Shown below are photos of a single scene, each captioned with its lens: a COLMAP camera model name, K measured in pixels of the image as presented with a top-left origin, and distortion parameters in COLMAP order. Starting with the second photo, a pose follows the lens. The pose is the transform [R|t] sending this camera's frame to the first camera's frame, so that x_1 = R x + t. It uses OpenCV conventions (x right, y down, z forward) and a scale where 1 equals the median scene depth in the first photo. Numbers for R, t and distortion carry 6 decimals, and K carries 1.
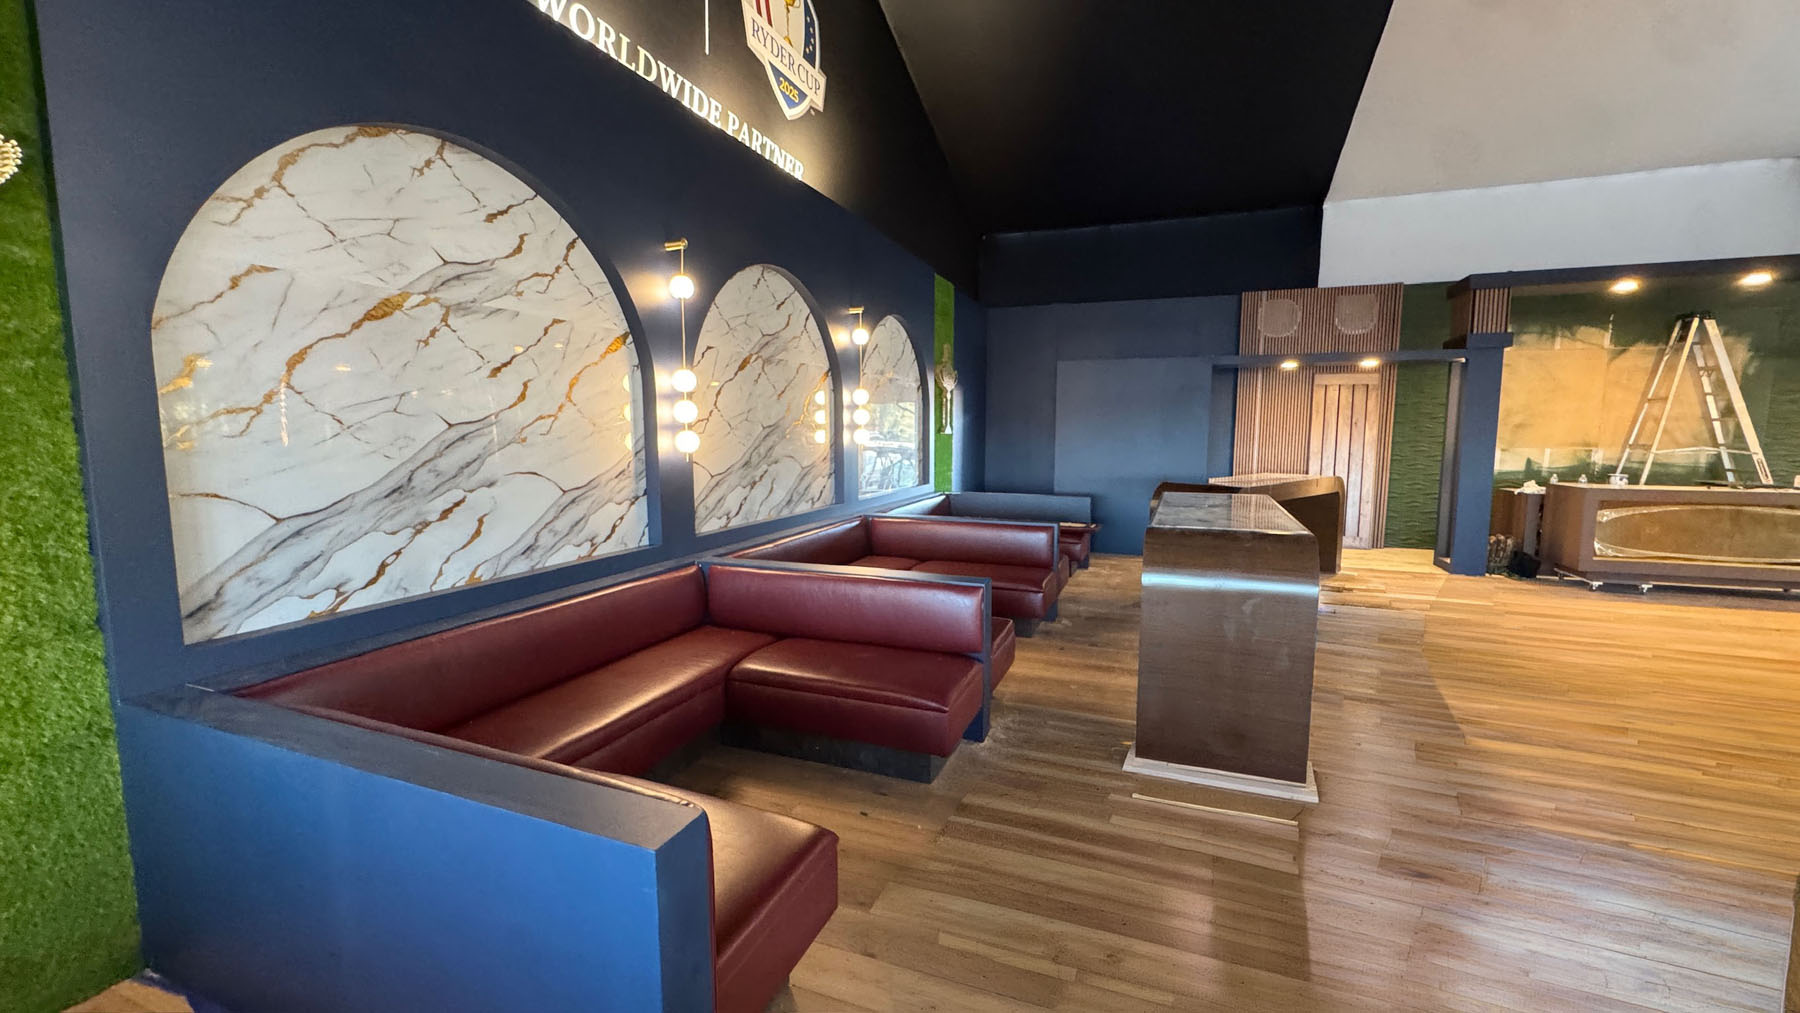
lens RADIAL K [[716.3, 0, 902.5], [0, 716.3, 504.7], [0, 0, 1]] dist [-0.008040, 0.000488]
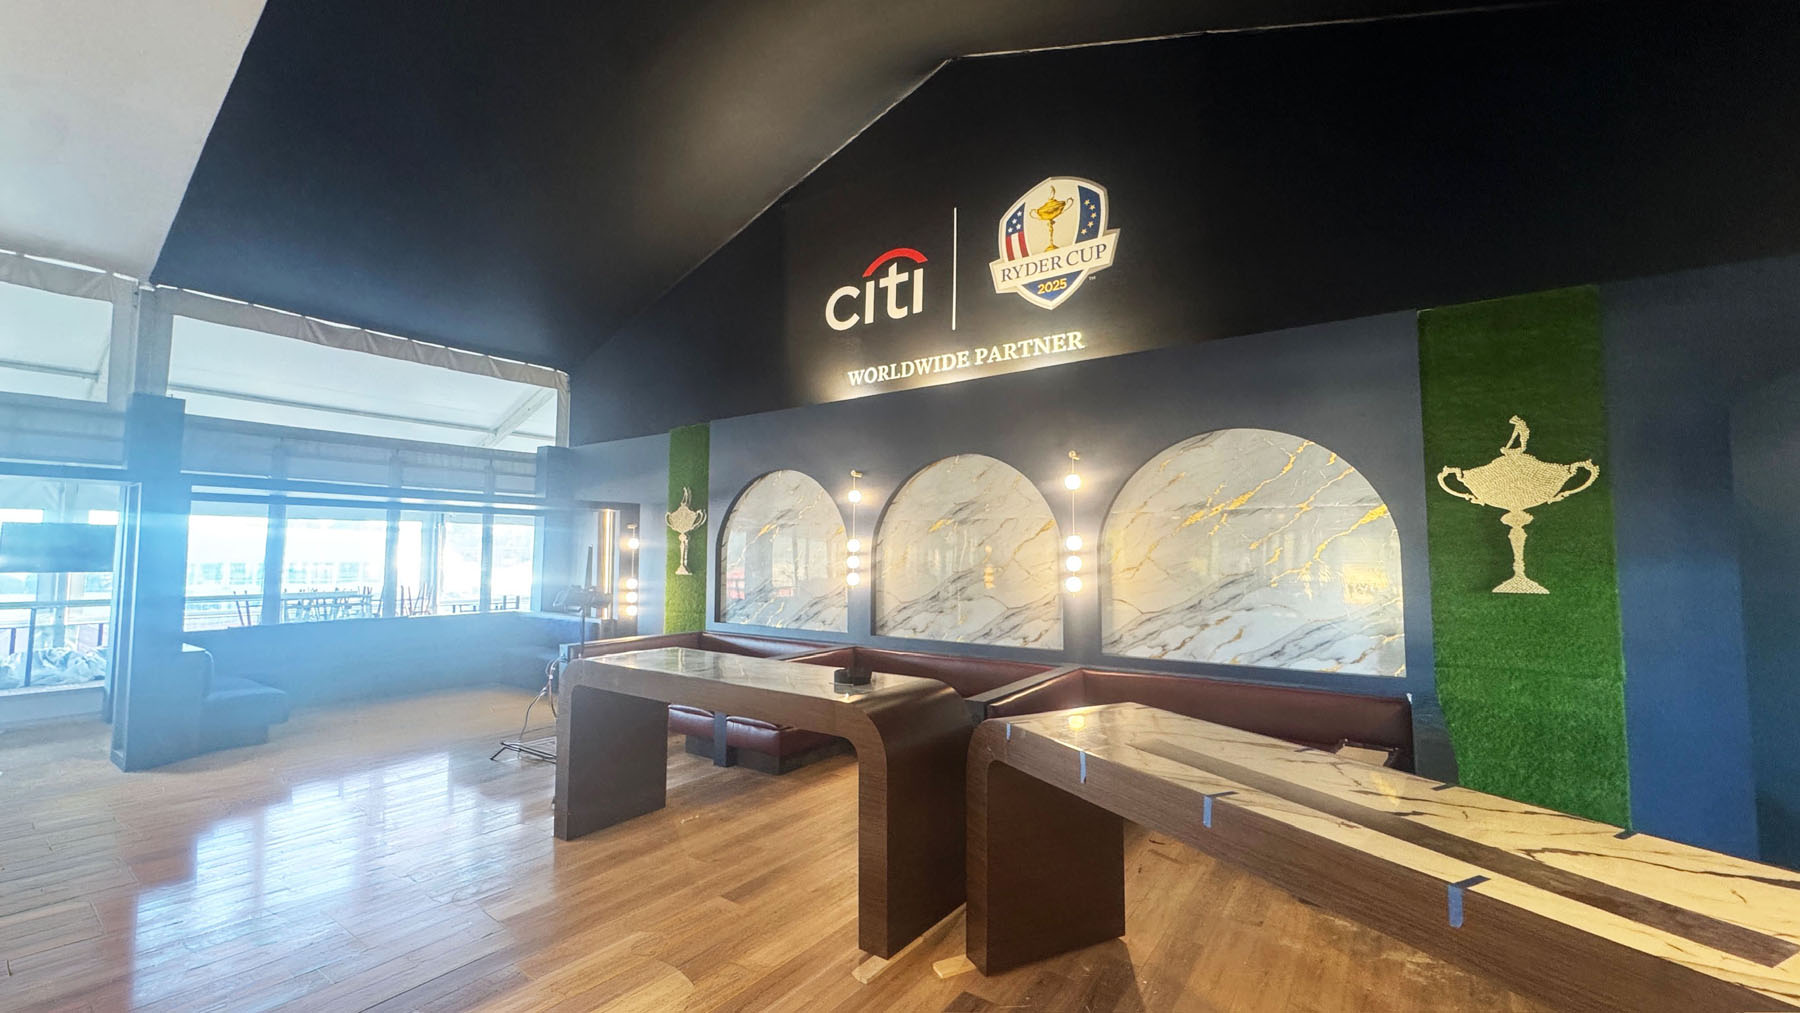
lens RADIAL K [[716.3, 0, 902.5], [0, 716.3, 504.7], [0, 0, 1]] dist [-0.008040, 0.000488]
pose [[-0.248871, -0.092275, -0.964131, 1.392582], [-0.123677, 0.990330, -0.062858, -0.166306], [0.960608, 0.103597, -0.257877, 1.531819]]
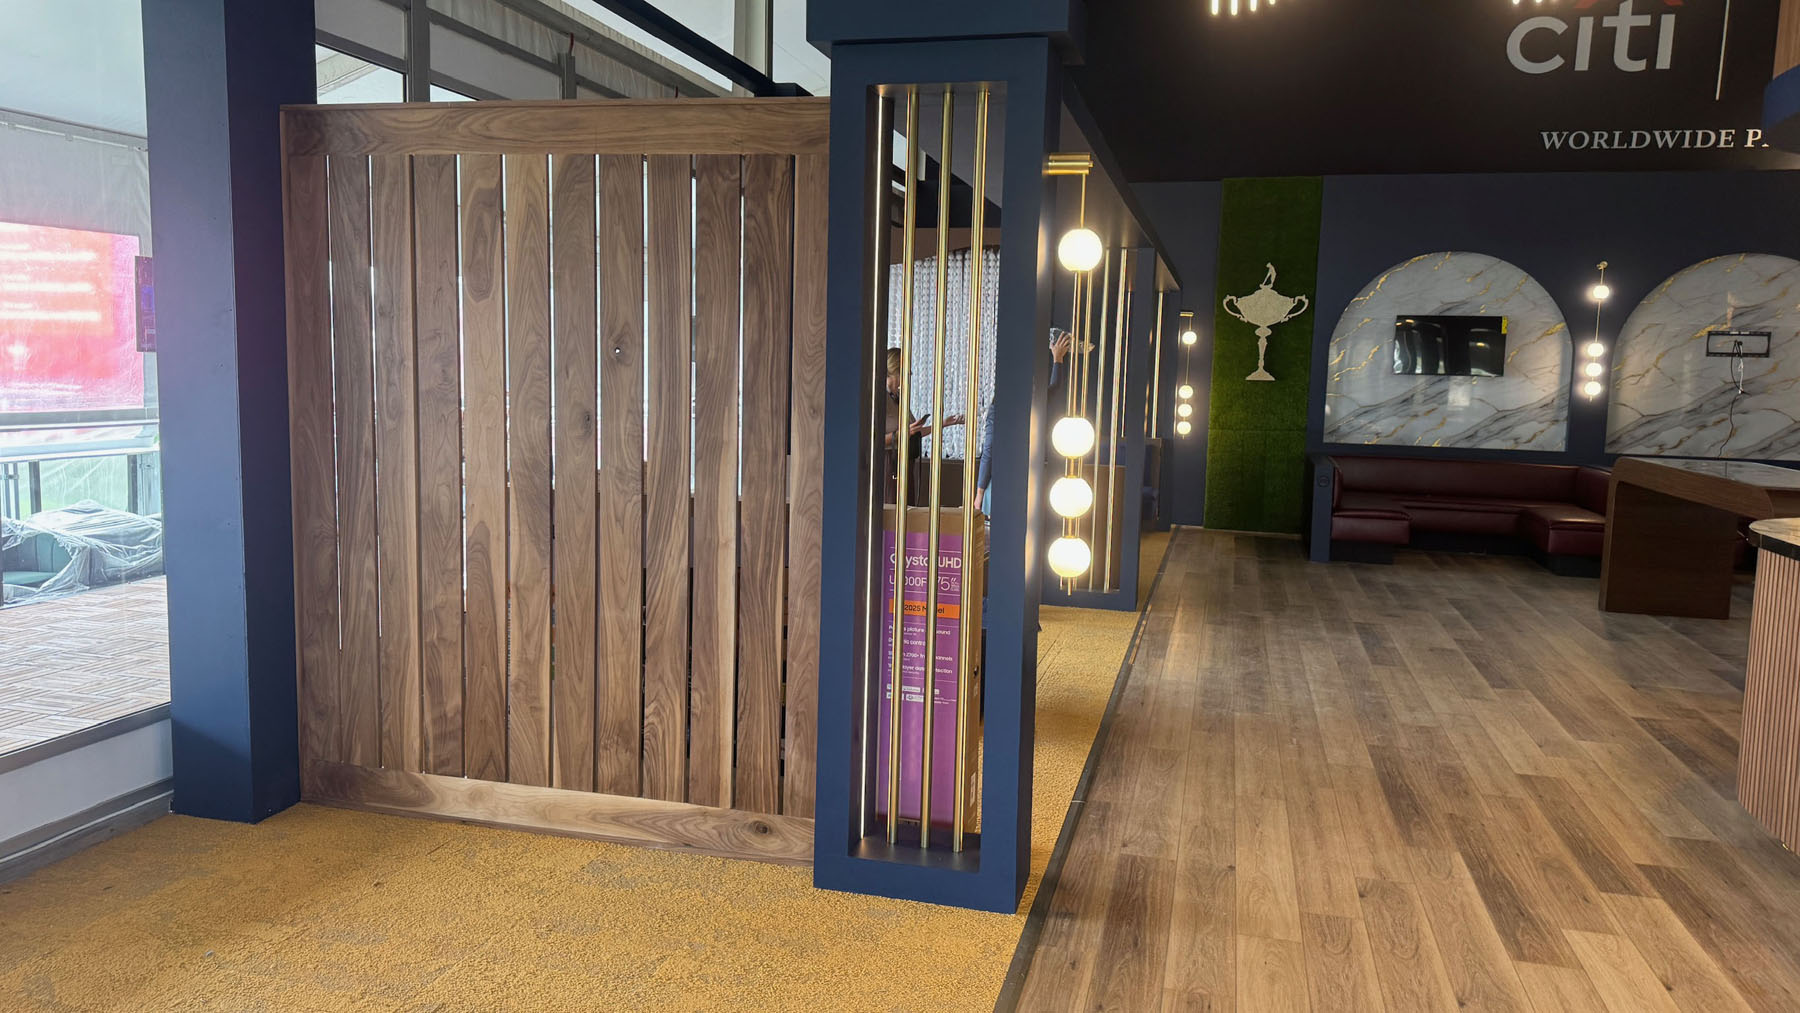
lens RADIAL K [[1266.4, 0, 903.2], [0, 1266.4, 494.4], [0, 0, 1]] dist [0.070803, -0.077348]
pose [[0.119688, 0.100578, -0.987704, 2.264915], [-0.132811, 0.987536, 0.084467, 0.102045], [0.983888, 0.121068, 0.131555, -0.811484]]
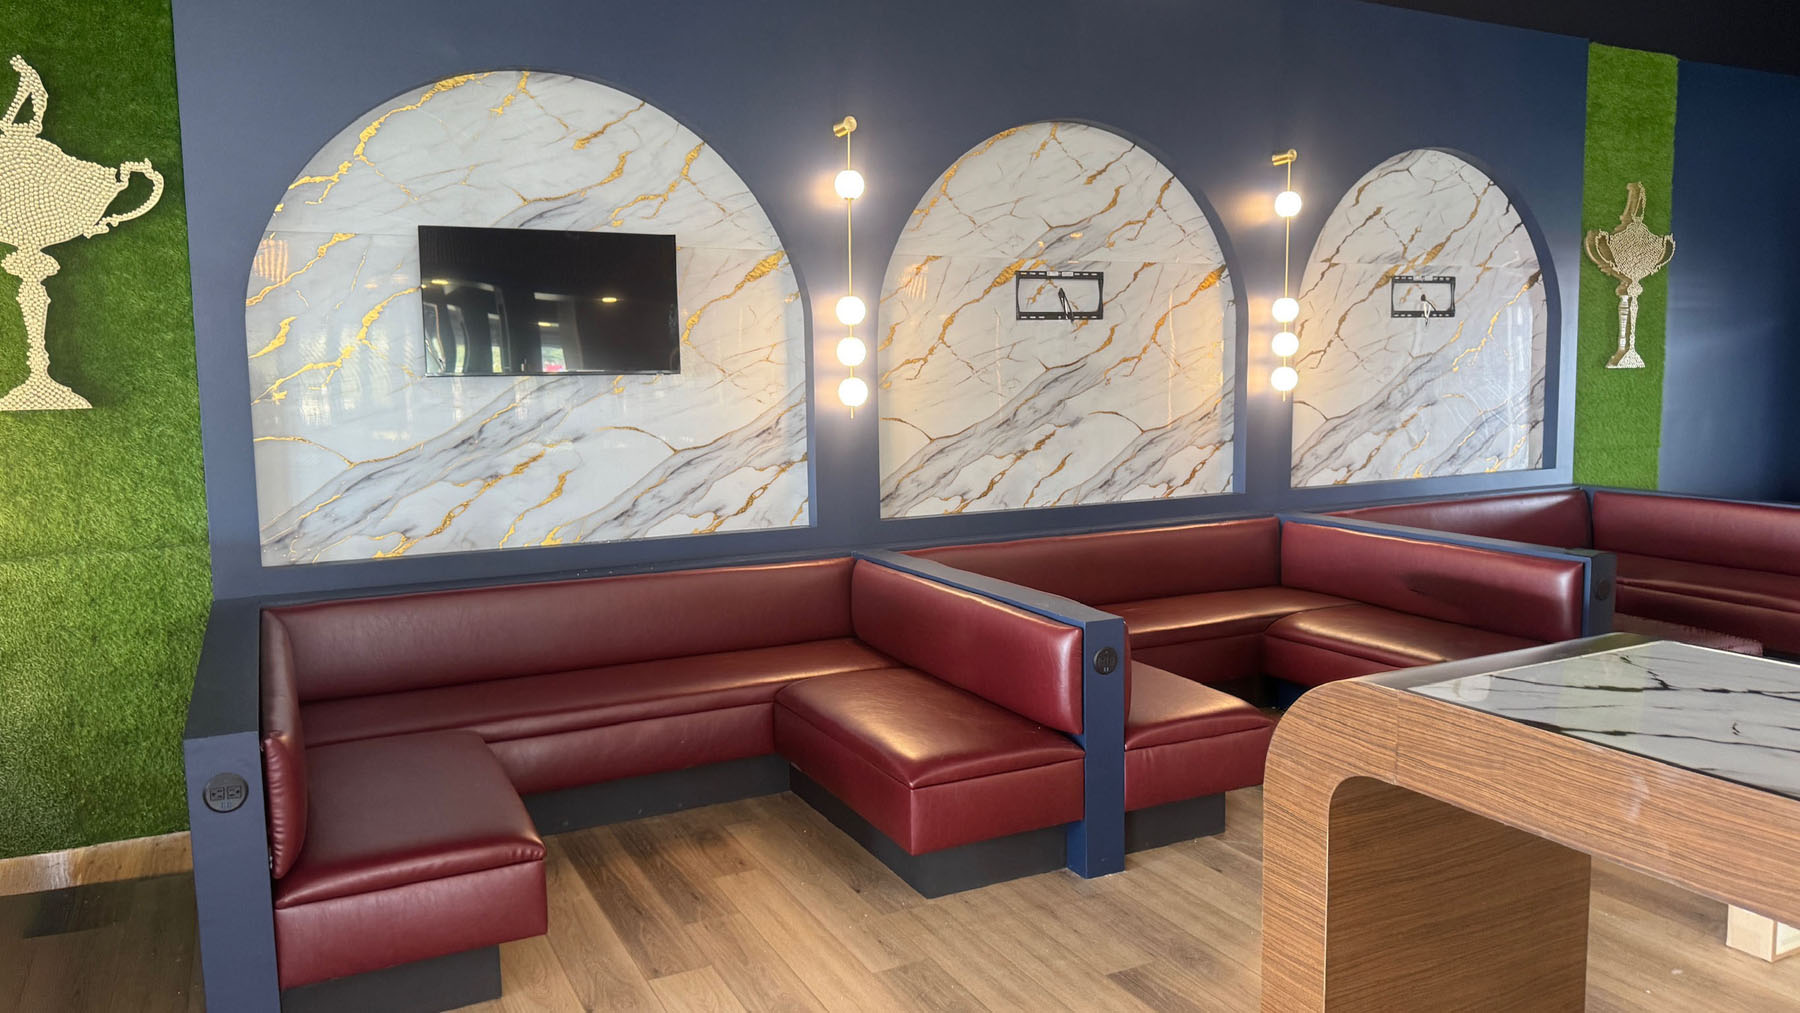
lens RADIAL K [[1266.4, 0, 903.2], [0, 1266.4, 494.4], [0, 0, 1]] dist [0.070803, -0.077348]
pose [[0.744329, 0.056967, -0.665378, 0.602459], [-0.055886, 0.998174, 0.022942, -0.013598], [0.665470, 0.020109, 0.746154, 0.052953]]
